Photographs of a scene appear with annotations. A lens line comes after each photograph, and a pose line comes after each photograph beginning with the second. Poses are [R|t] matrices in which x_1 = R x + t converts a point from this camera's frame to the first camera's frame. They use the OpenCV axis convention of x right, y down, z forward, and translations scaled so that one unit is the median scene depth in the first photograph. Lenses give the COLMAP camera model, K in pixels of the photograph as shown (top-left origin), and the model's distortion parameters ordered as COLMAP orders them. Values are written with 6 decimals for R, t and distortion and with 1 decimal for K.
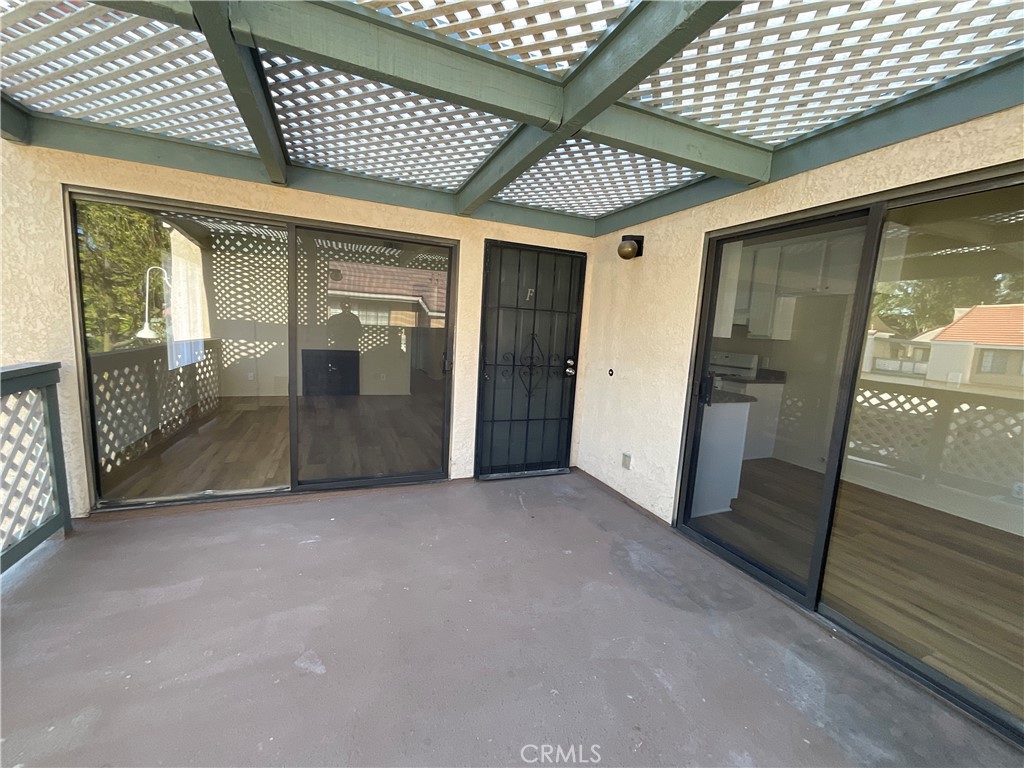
lens RADIAL K [[413.1, 0, 513.4], [0, 413.1, 386.7], [0, 0, 1]] dist [0.001049, -0.000648]
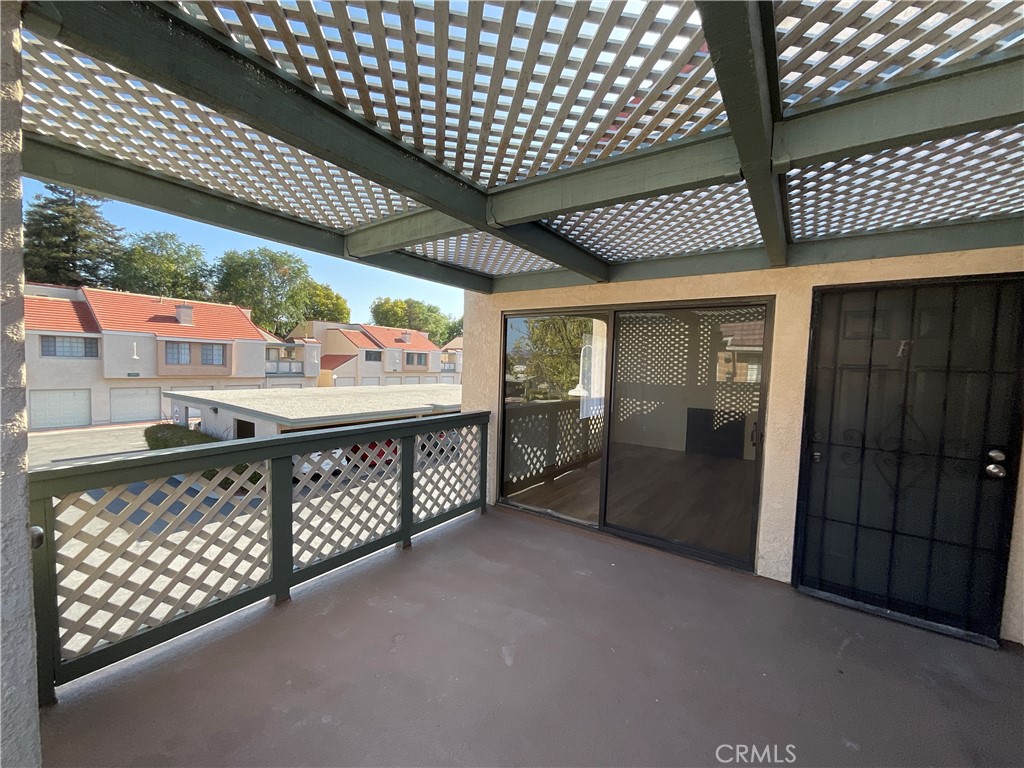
lens RADIAL K [[413.1, 0, 513.3], [0, 413.1, 386.5], [0, 0, 1]] dist [0.001049, -0.000648]
pose [[0.534715, 0.006031, -0.845011, 0.356652], [-0.118471, 0.990633, -0.067897, -0.045652], [0.836686, 0.136414, 0.530421, 0.121758]]
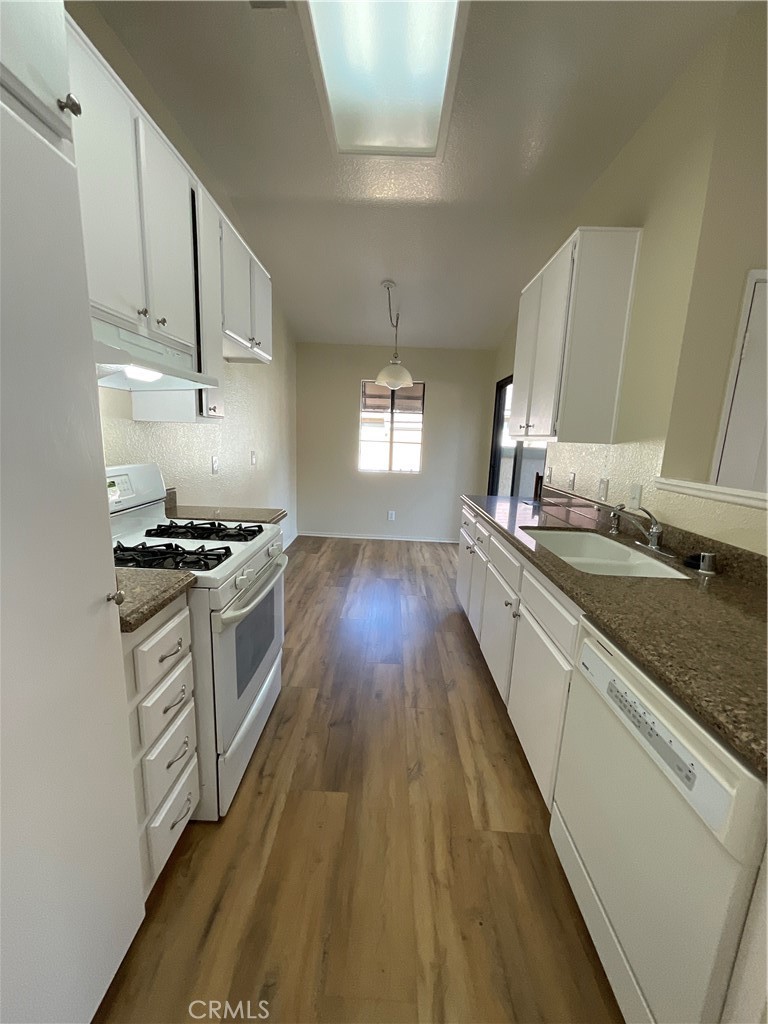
lens RADIAL K [[413.1, 0, 383.6], [0, 413.1, 513.0], [0, 0, 1]] dist [0.001049, -0.000648]
pose [[-0.908759, -0.163842, 0.383814, 0.389081], [-0.031033, 0.943692, 0.329365, -0.289373], [-0.416167, 0.287403, -0.862673, 2.131440]]
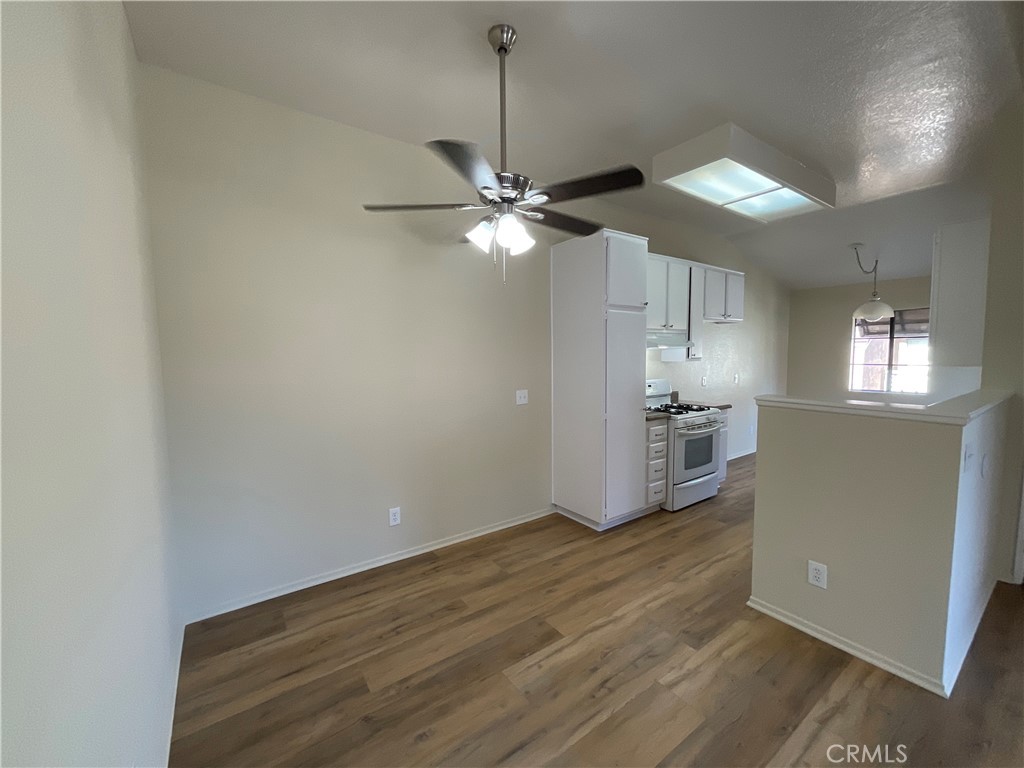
lens RADIAL K [[413.1, 0, 513.5], [0, 413.1, 389.2], [0, 0, 1]] dist [0.001049, -0.000648]
pose [[-0.220239, -0.133376, 0.966284, -0.395881], [0.135338, 0.976849, 0.165680, -0.435894], [-0.966012, 0.167264, -0.197090, 2.566611]]
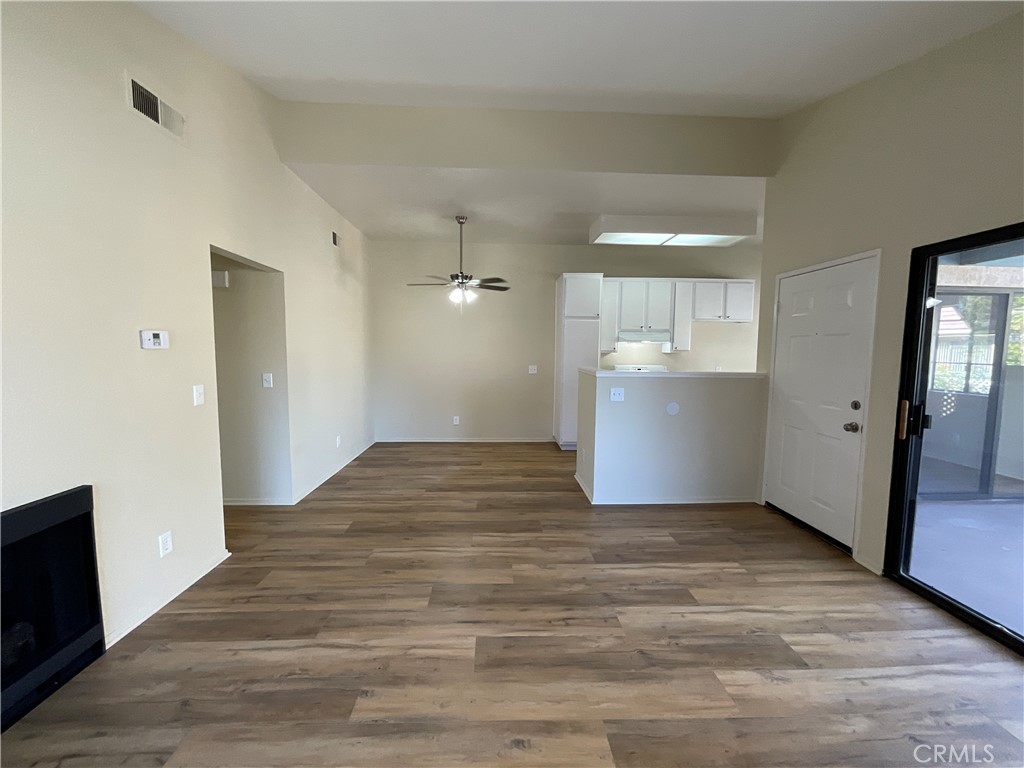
lens RADIAL K [[413.1, 0, 511.3], [0, 413.1, 387.1], [0, 0, 1]] dist [0.001049, -0.000648]
pose [[0.348562, -0.133988, 0.927659, -1.250463], [0.142460, 0.985804, 0.088857, -0.324950], [-0.926396, 0.101182, 0.362702, 1.650226]]
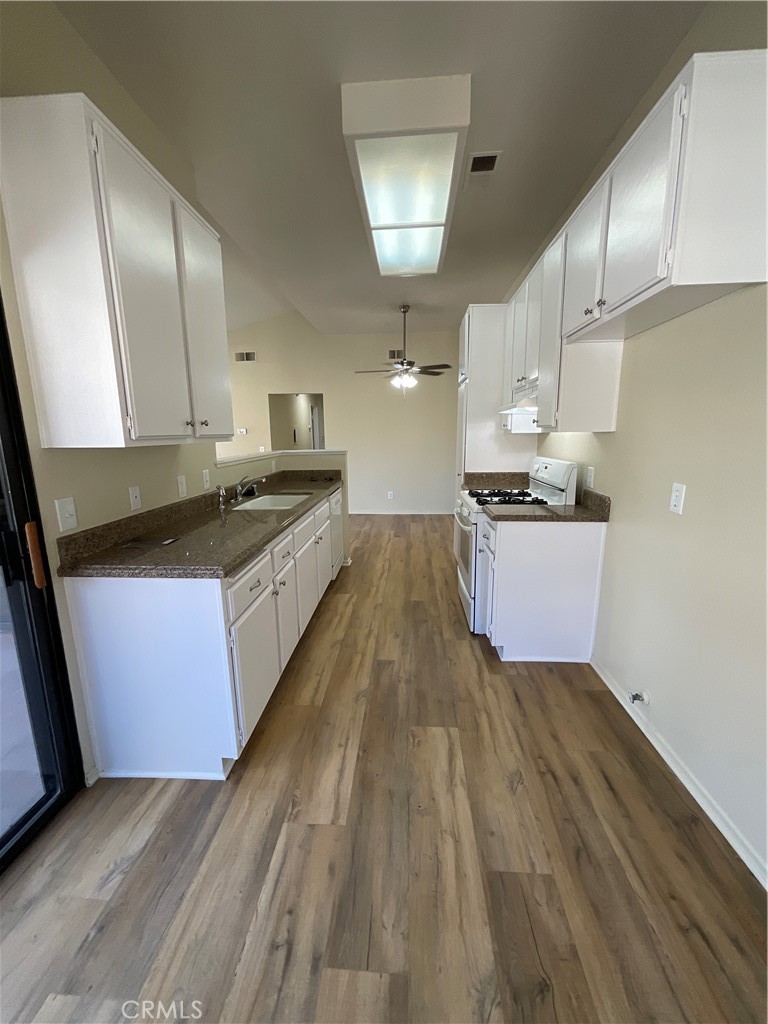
lens RADIAL K [[413.1, 0, 381.6], [0, 413.1, 511.7], [0, 0, 1]] dist [0.001049, -0.000648]
pose [[0.891389, 0.018847, -0.452847, 1.034339], [-0.000610, 0.999184, 0.040384, -0.067027], [0.453239, -0.035722, 0.890673, 0.711570]]
